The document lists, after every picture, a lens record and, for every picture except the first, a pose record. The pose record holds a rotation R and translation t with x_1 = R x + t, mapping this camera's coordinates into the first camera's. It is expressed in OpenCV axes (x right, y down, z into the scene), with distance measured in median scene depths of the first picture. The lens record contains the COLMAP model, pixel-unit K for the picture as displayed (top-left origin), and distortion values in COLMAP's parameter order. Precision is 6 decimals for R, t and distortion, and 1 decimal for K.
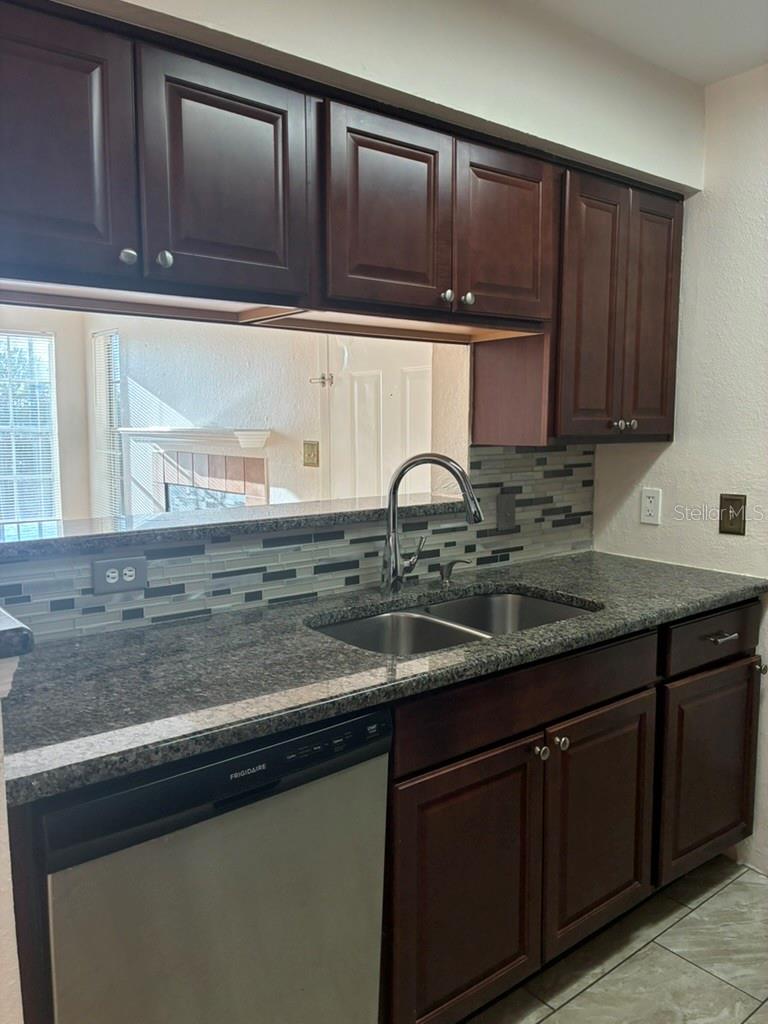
lens RADIAL K [[783.2, 0, 382.4], [0, 783.2, 504.9], [0, 0, 1]] dist [0.033317, -0.060135]
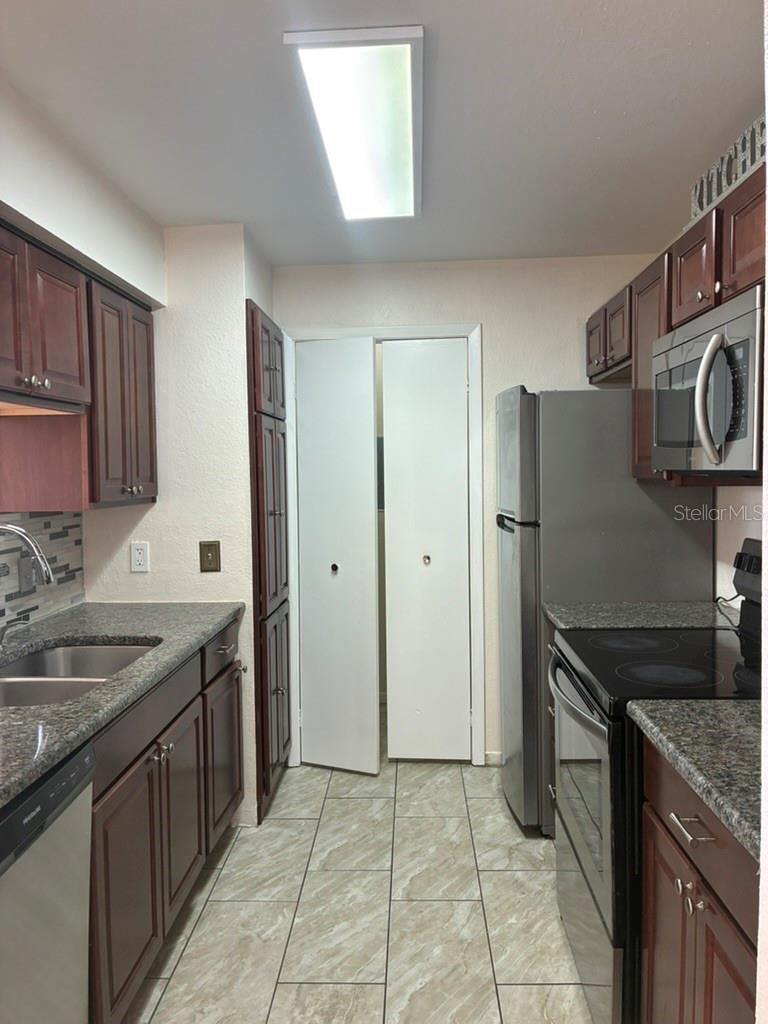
lens RADIAL K [[763.9, 0, 392.8], [0, 763.9, 514.2], [0, 0, 1]] dist [0.049836, -0.071717]
pose [[0.652107, -0.050892, 0.756417, -0.327753], [0.094944, 0.995371, -0.014883, -0.010329], [-0.752158, 0.081522, 0.653921, -0.066743]]
